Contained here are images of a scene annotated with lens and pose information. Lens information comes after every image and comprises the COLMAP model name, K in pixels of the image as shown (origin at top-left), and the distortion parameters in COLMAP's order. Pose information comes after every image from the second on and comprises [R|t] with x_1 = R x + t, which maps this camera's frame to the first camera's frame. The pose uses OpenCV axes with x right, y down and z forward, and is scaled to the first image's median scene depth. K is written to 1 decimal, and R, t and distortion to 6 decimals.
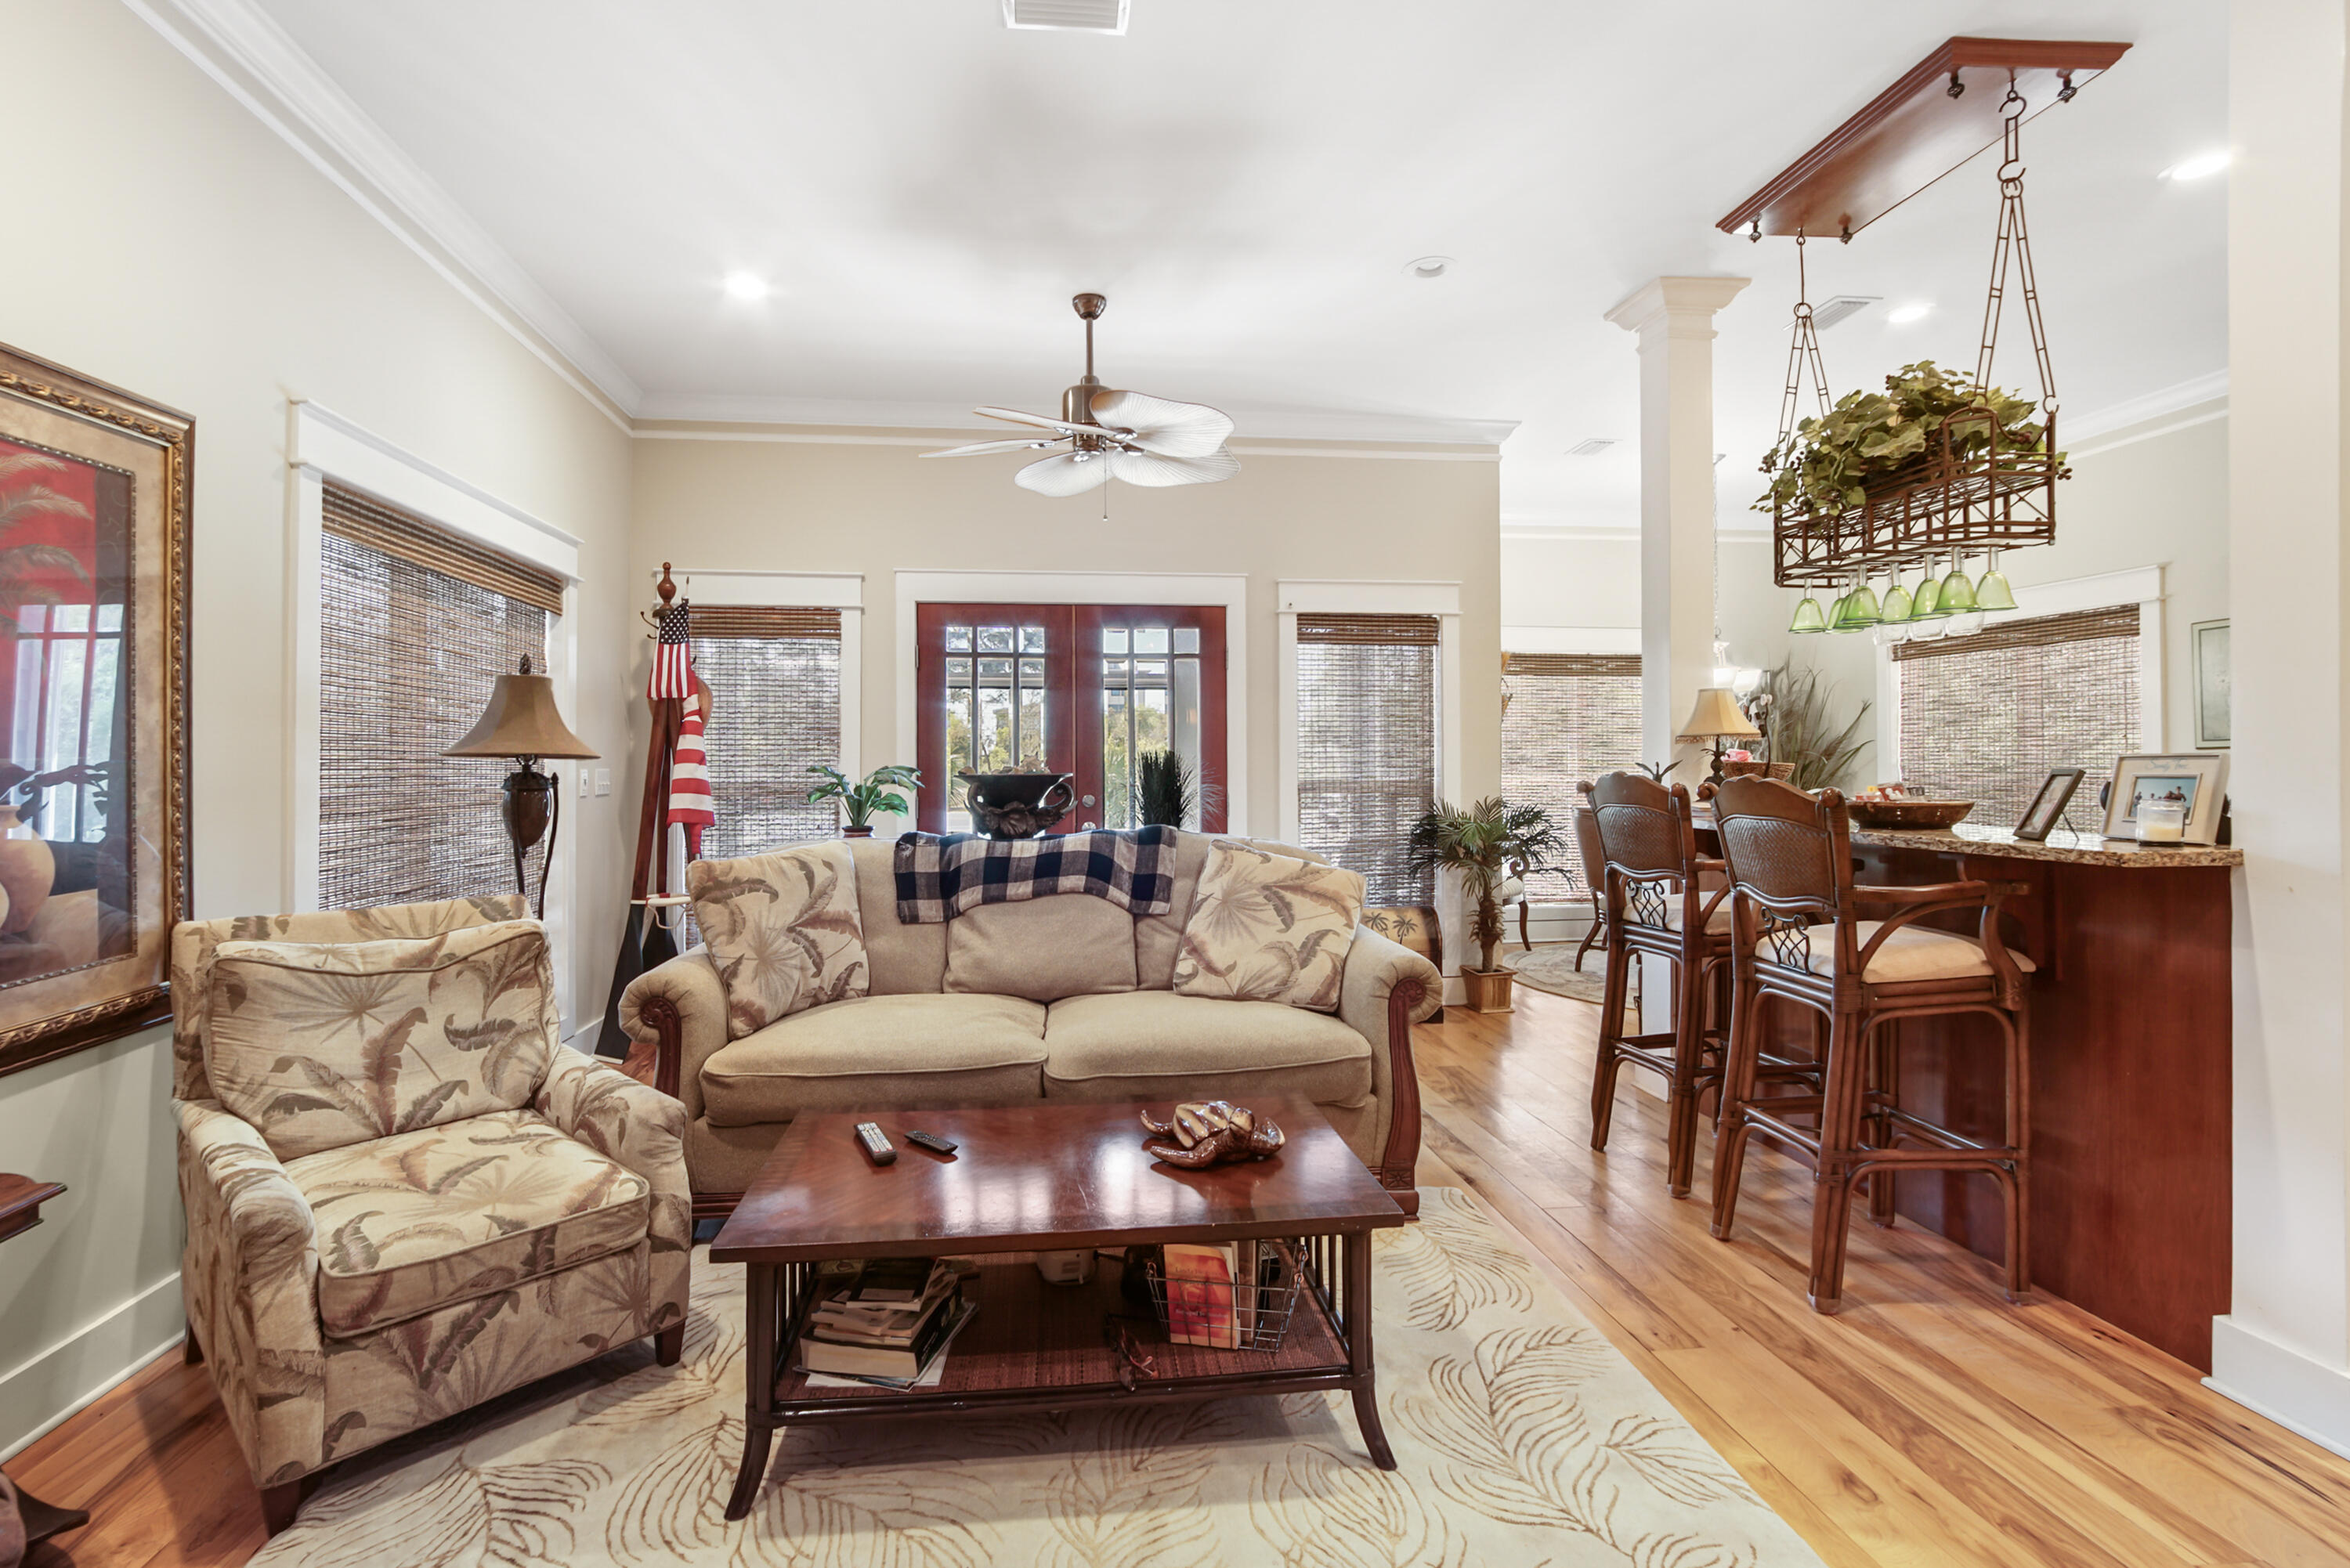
lens RADIAL K [[1083.2, 0, 1163.2], [0, 1083.2, 756.6], [0, 0, 1]] dist [-0.001748, 0.000400]
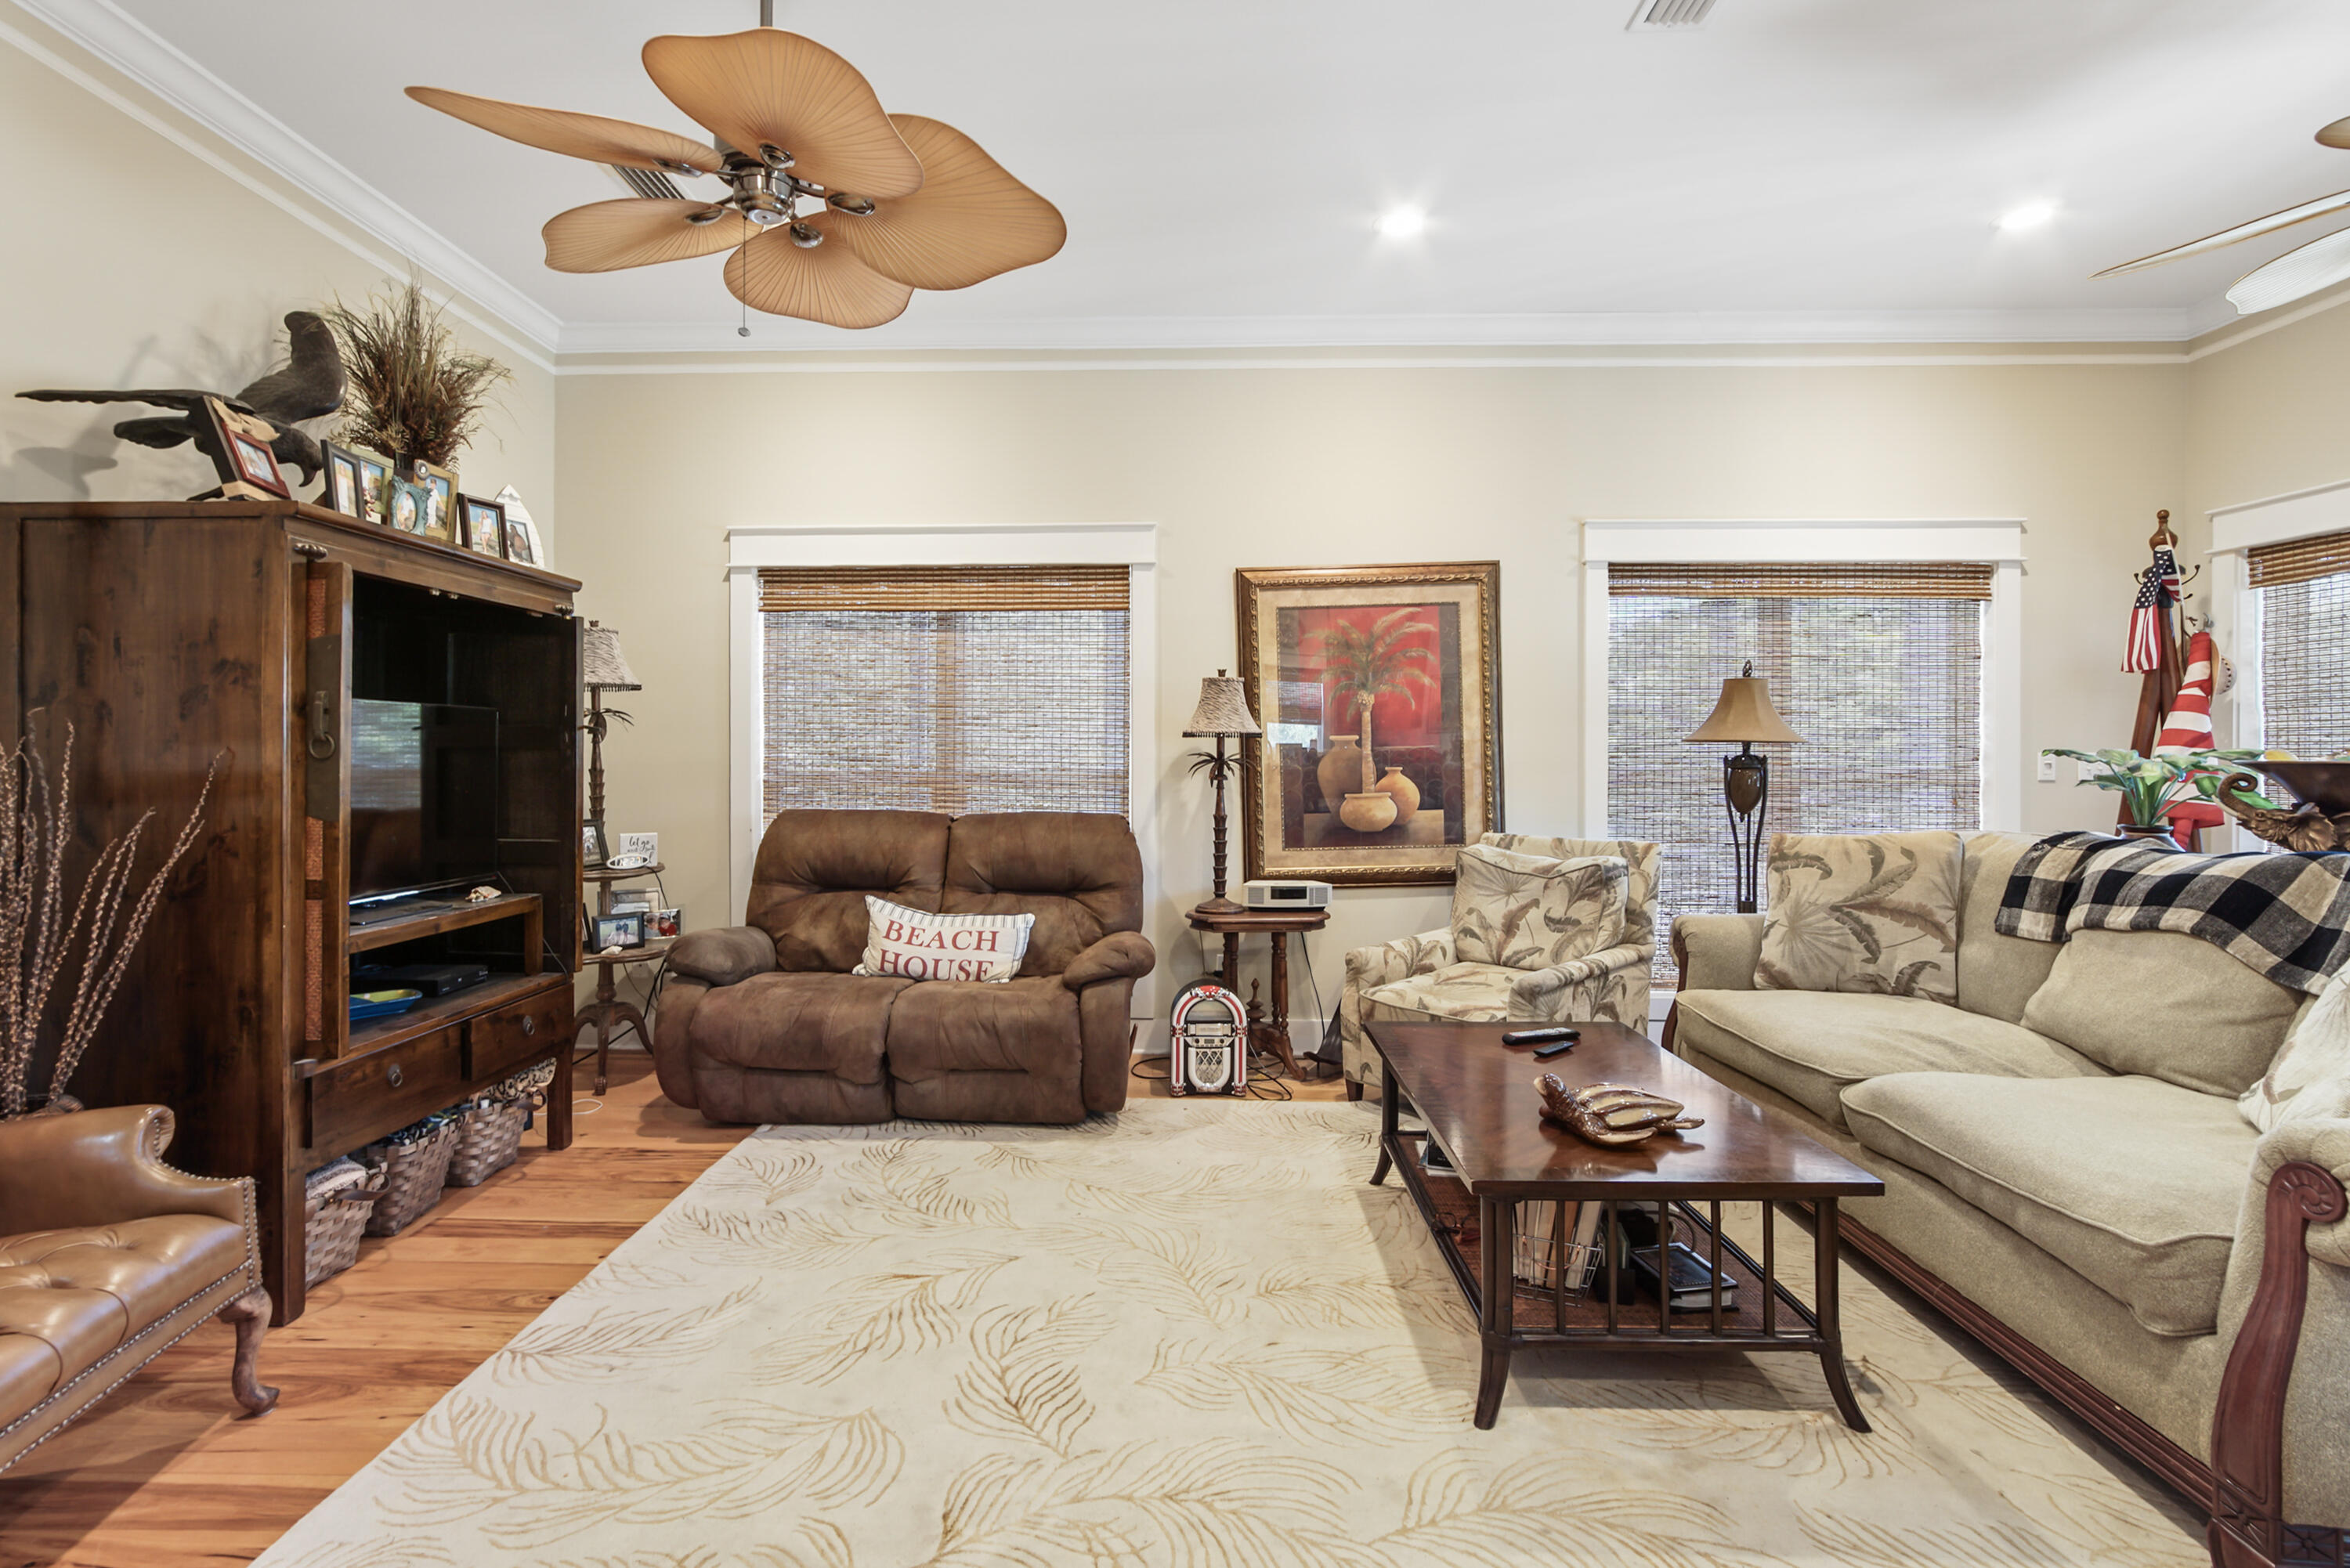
lens RADIAL K [[1066.1, 0, 1124.7], [0, 1066.1, 743.4], [0, 0, 1]] dist [-0.008089, 0.001077]
pose [[-0.157156, -0.006079, -0.987555, 0.740338], [0.009942, 0.999921, -0.007737, 0.004248], [0.987524, -0.011035, -0.157083, 0.483521]]
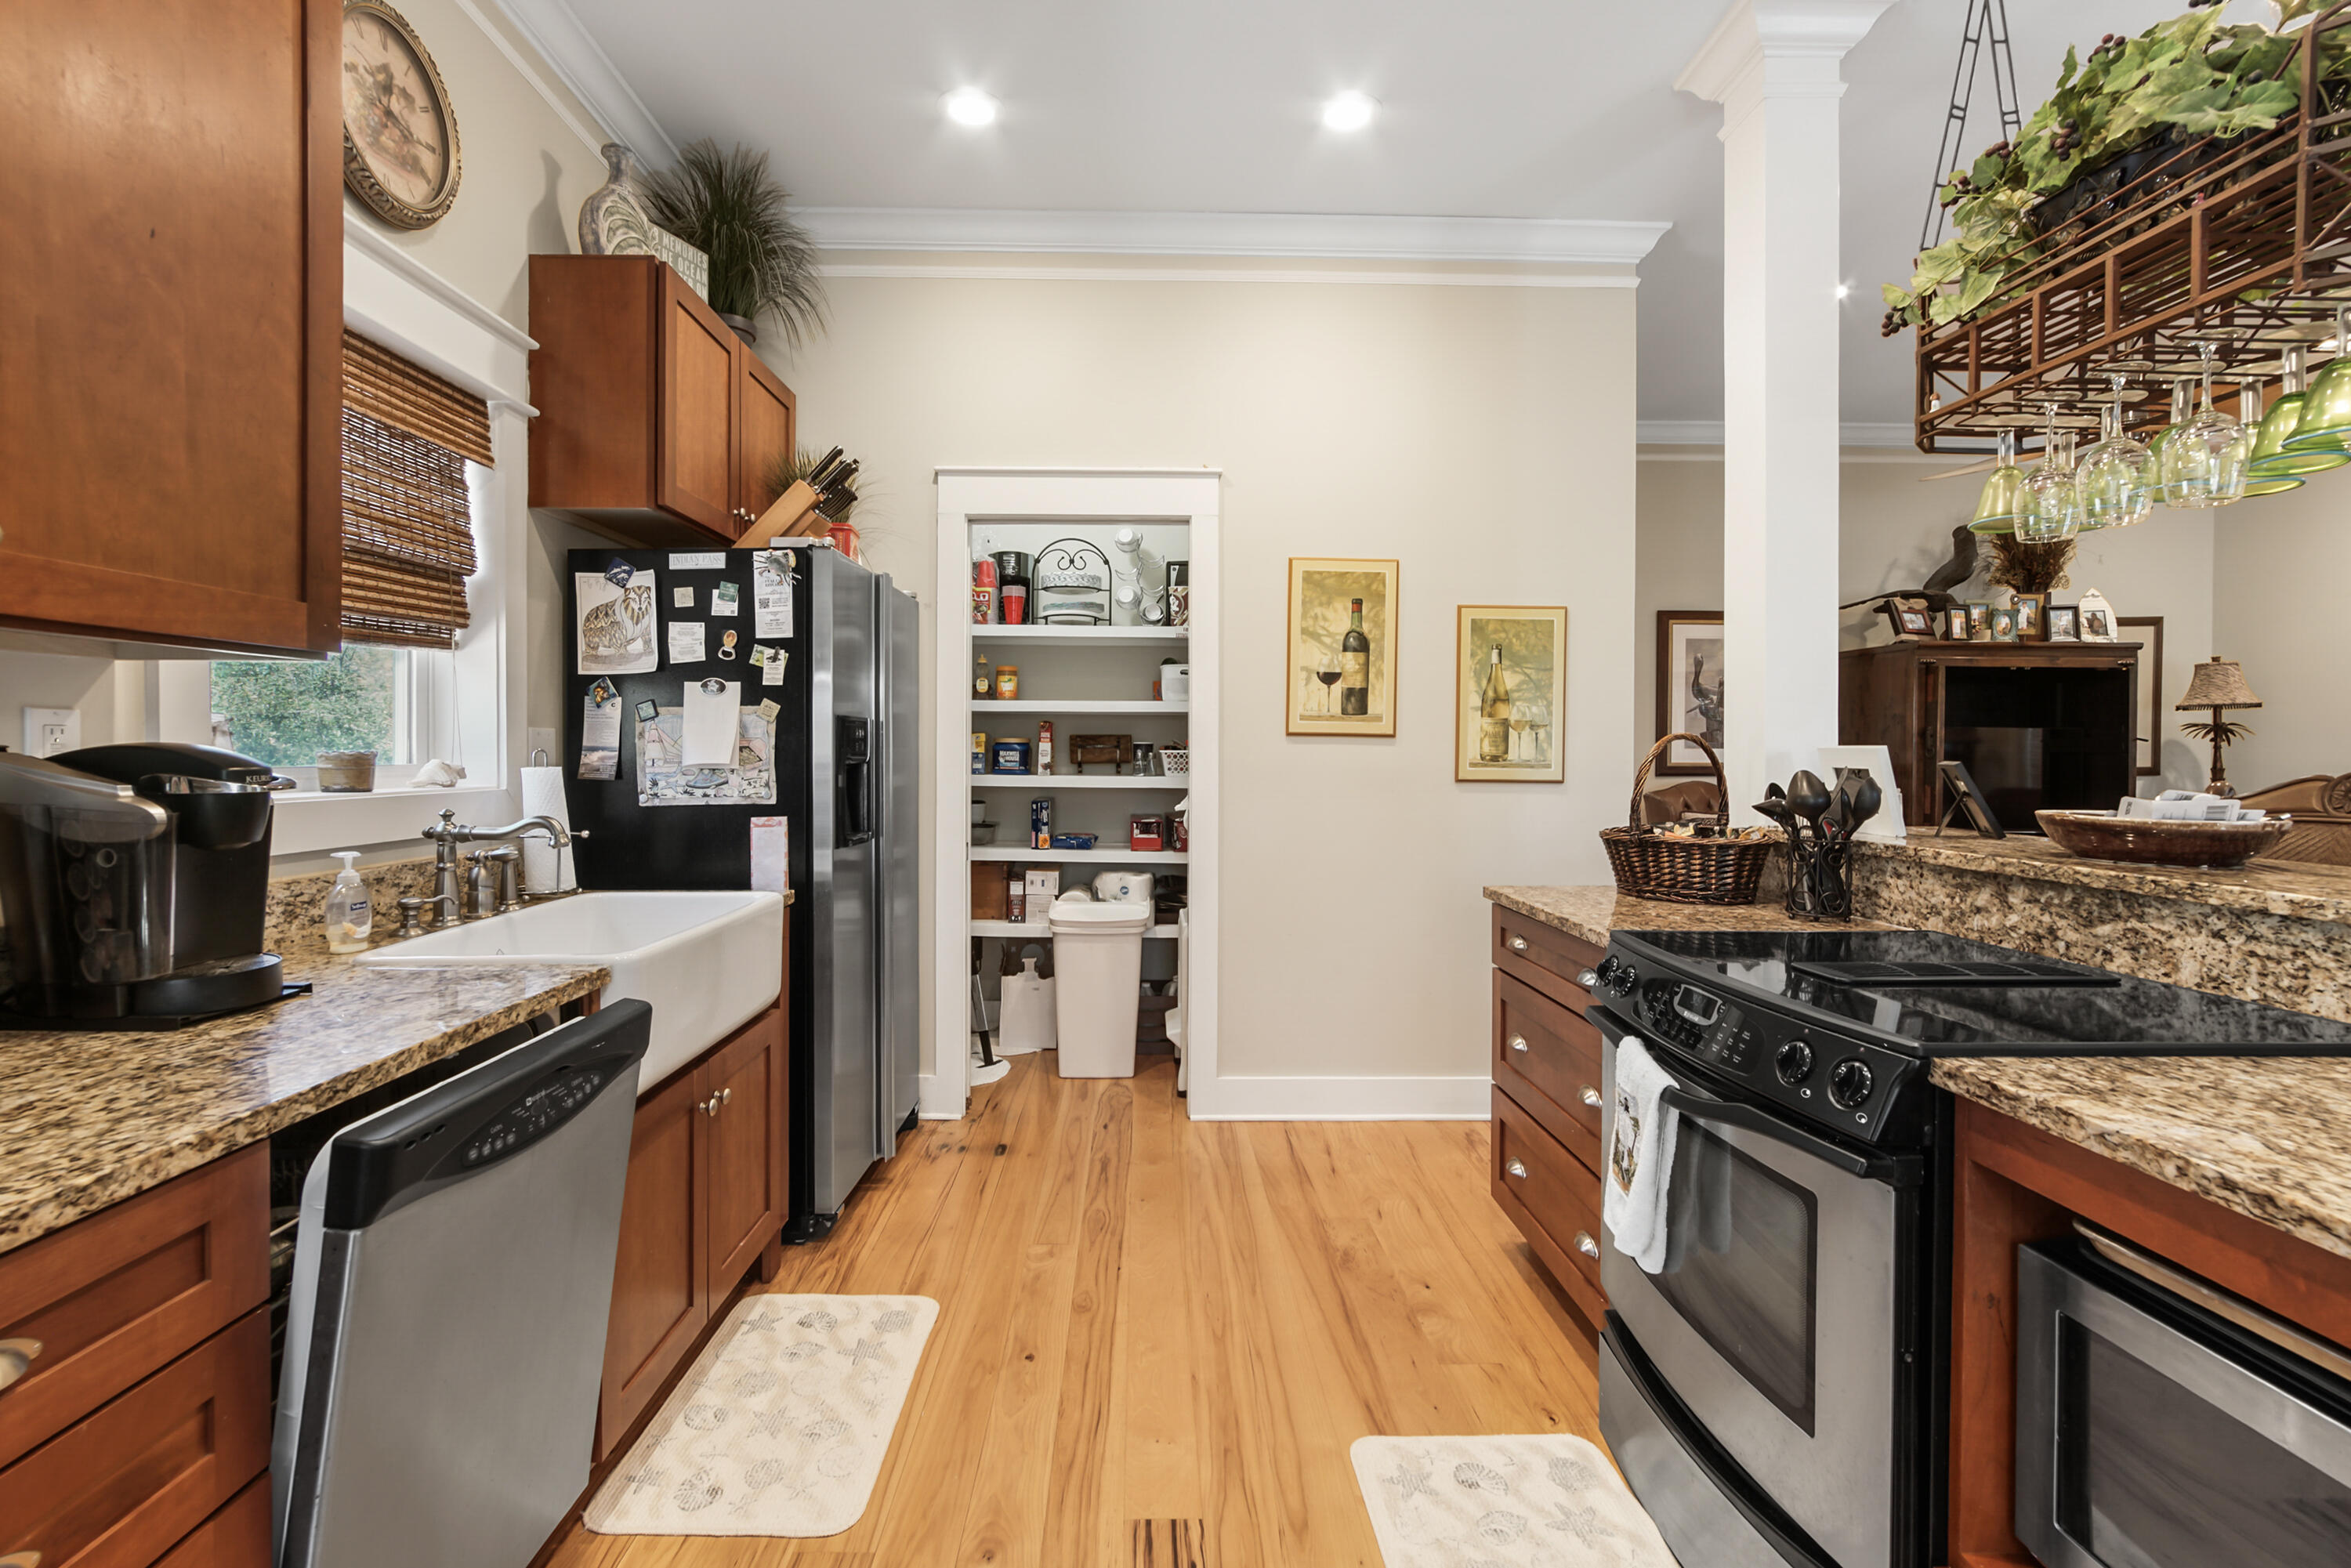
lens RADIAL K [[1047.3, 0, 1159.4], [0, 1047.3, 780.9], [0, 0, 1]] dist [-0.021039, 0.008205]
pose [[-0.993446, -0.003145, 0.114263, 1.073526], [-0.000897, 0.999805, 0.019722, 0.008524], [-0.114303, 0.019490, -0.993255, 1.498075]]
